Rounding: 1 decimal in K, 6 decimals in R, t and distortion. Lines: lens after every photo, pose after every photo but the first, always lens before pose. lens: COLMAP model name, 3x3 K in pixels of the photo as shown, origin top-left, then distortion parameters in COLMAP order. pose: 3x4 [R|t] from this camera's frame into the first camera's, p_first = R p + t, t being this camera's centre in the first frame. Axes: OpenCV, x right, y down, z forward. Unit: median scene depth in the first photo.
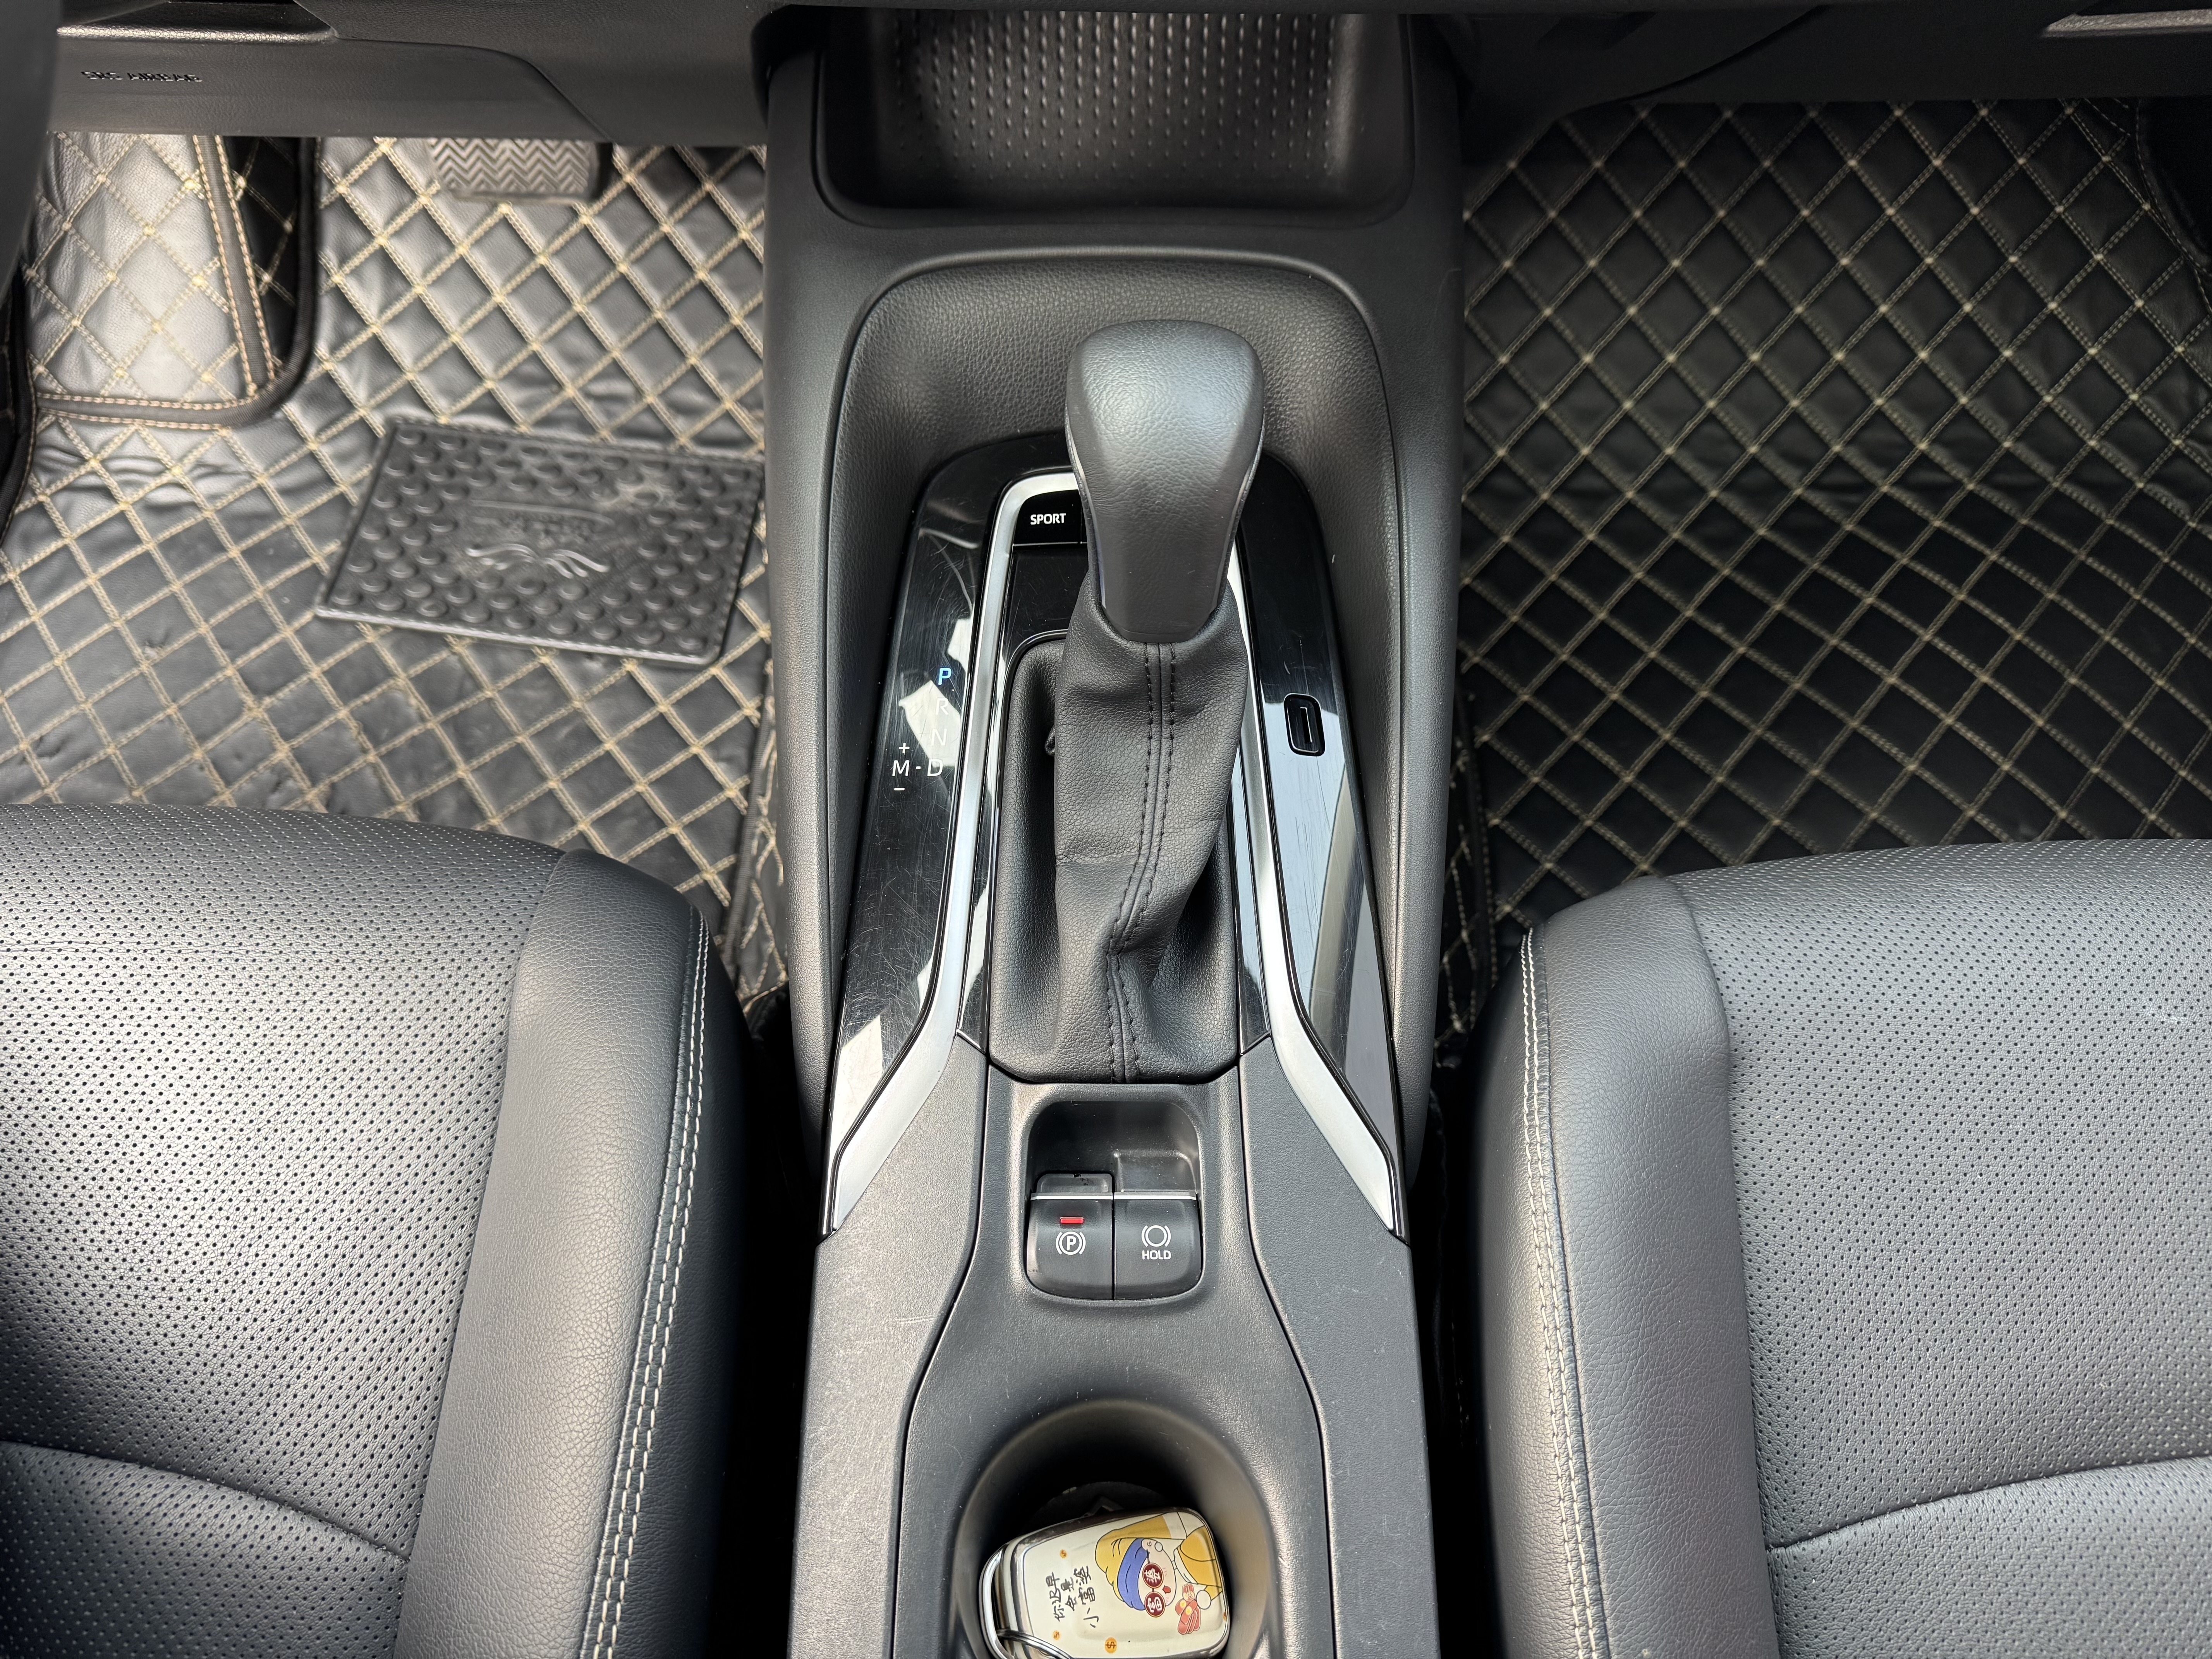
lens RADIAL K [[1567.8, 0, 1114.0], [0, 1567.8, 769.1], [0, 0, 1]] dist [-0.046388, 0.027793]
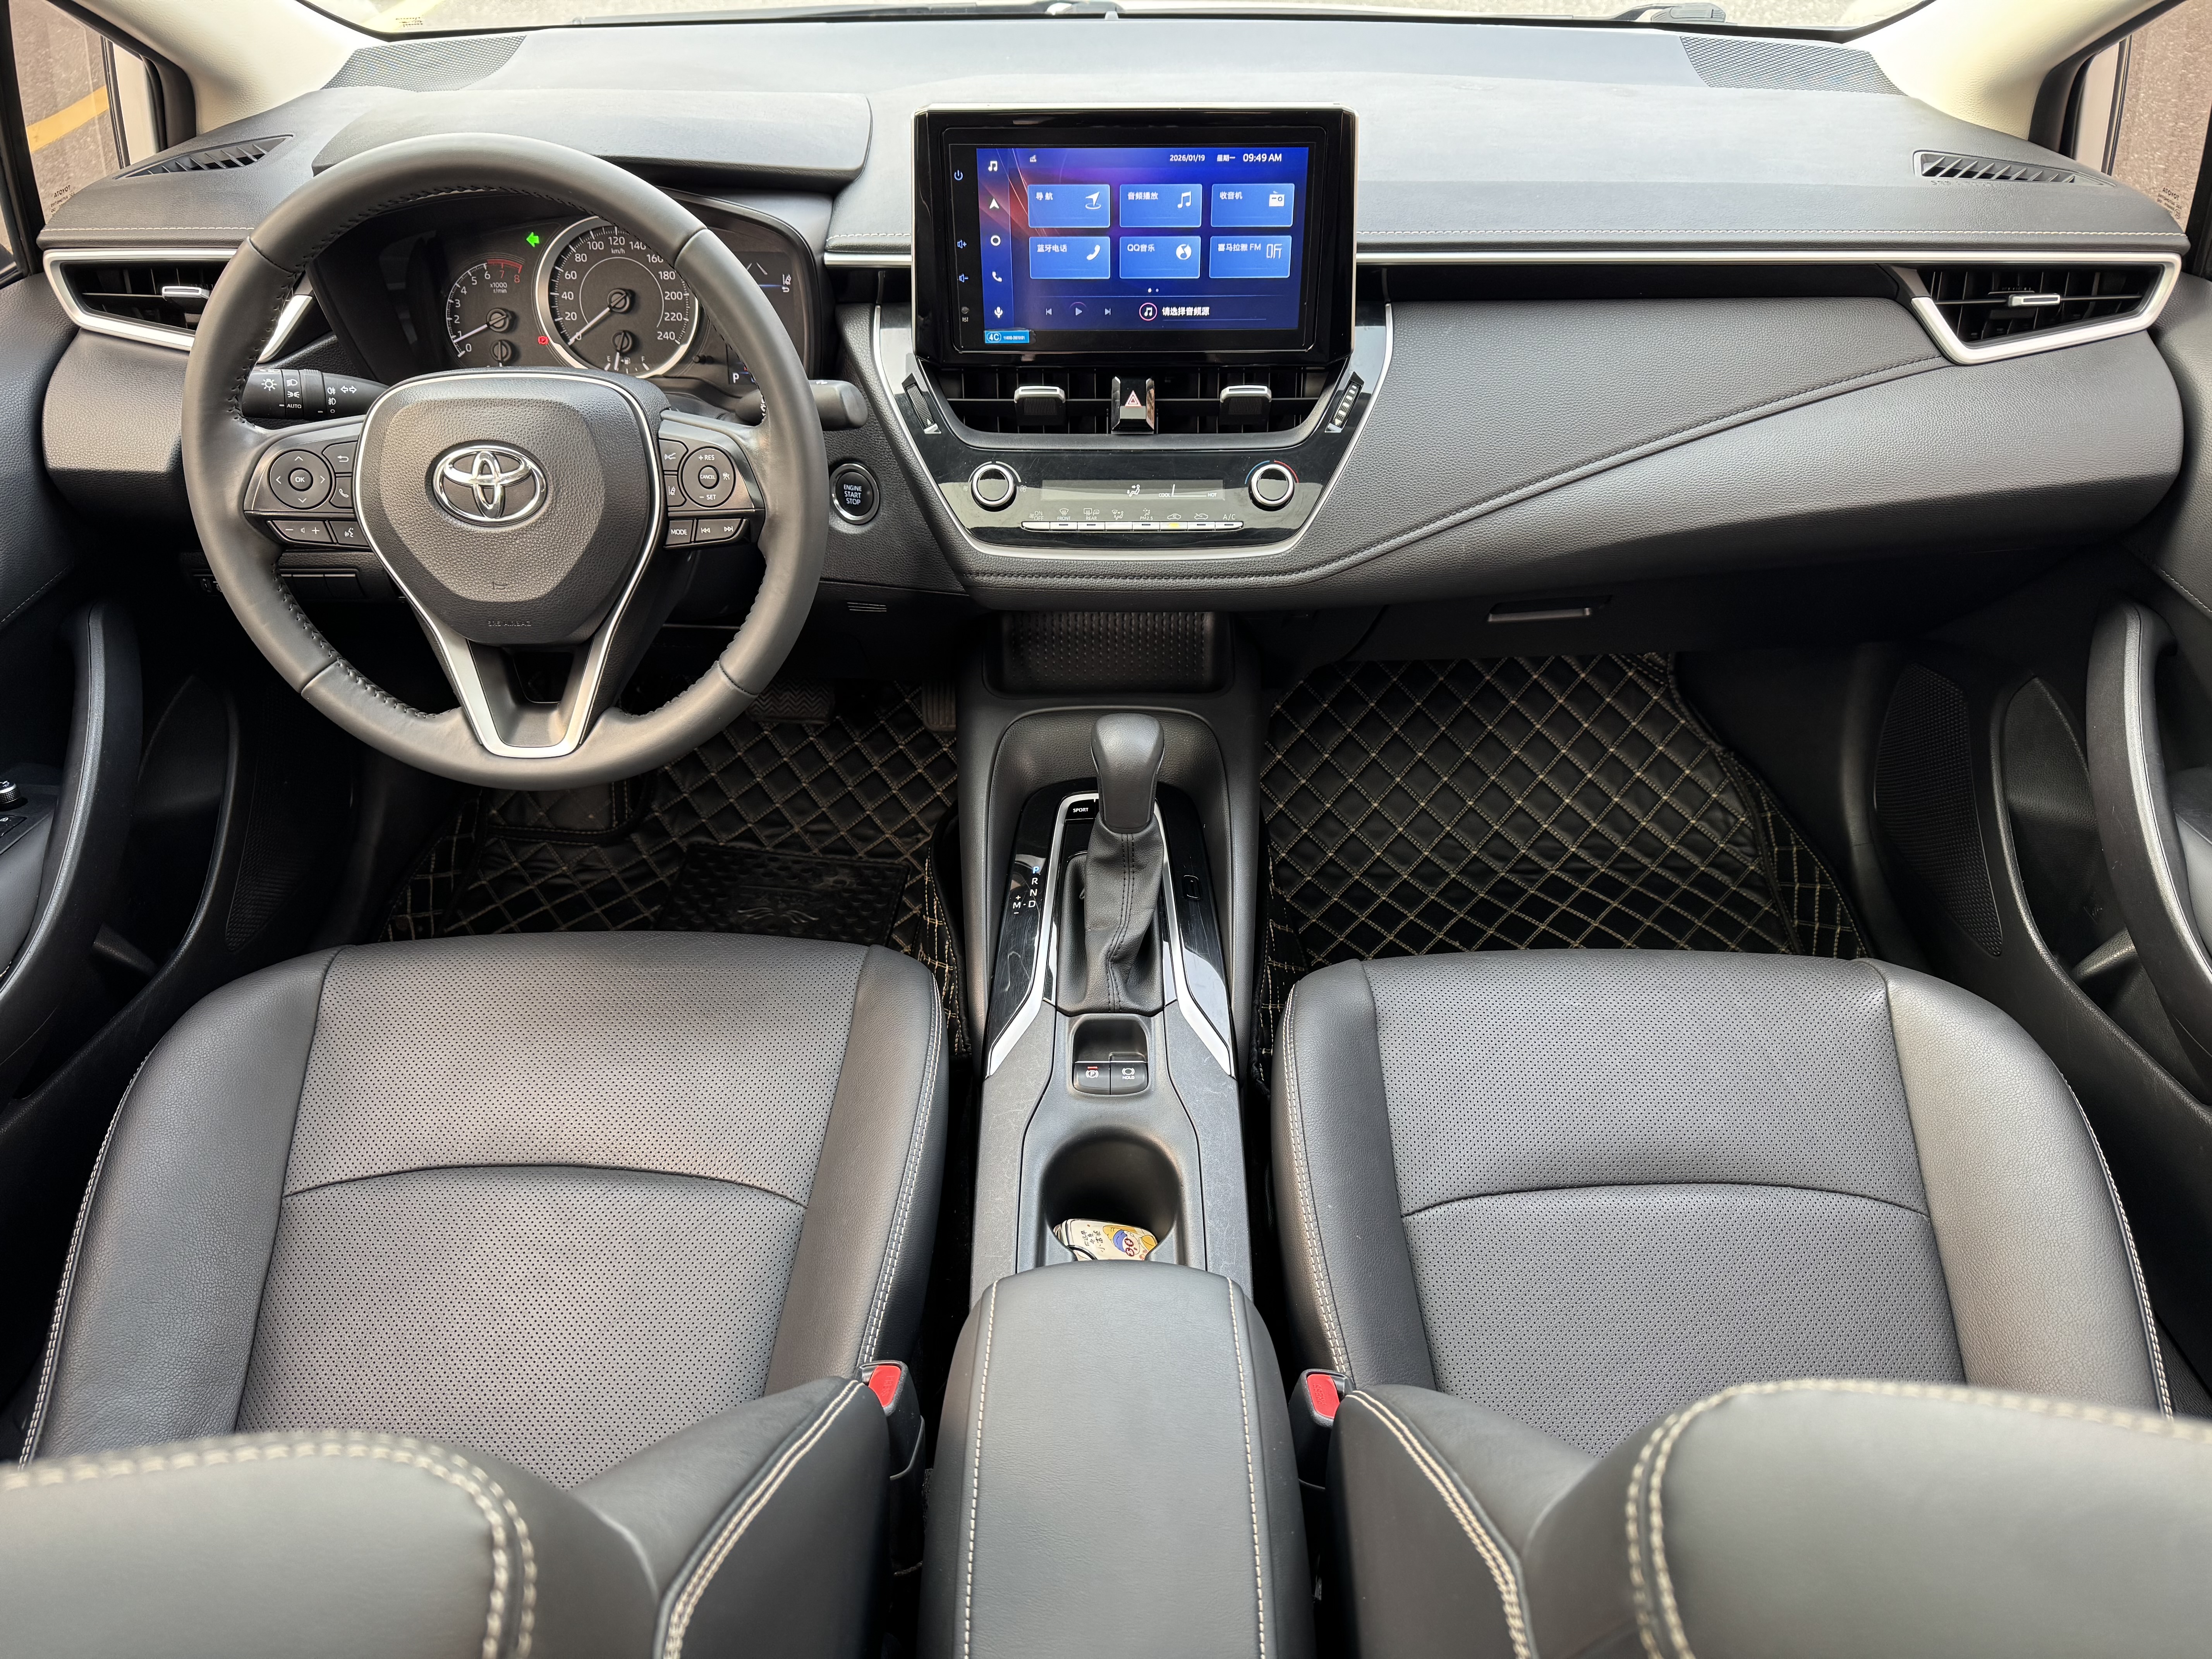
lens RADIAL K [[1564.9, 0, 1106.0], [0, 1564.9, 829.5], [0, 0, 1]] dist [0.000675, -0.006673]
pose [[0.999982, -0.006045, -0.000410, -0.001967], [0.005468, 0.929499, -0.368783, 0.418264], [0.002611, 0.368774, 0.929515, -0.647395]]
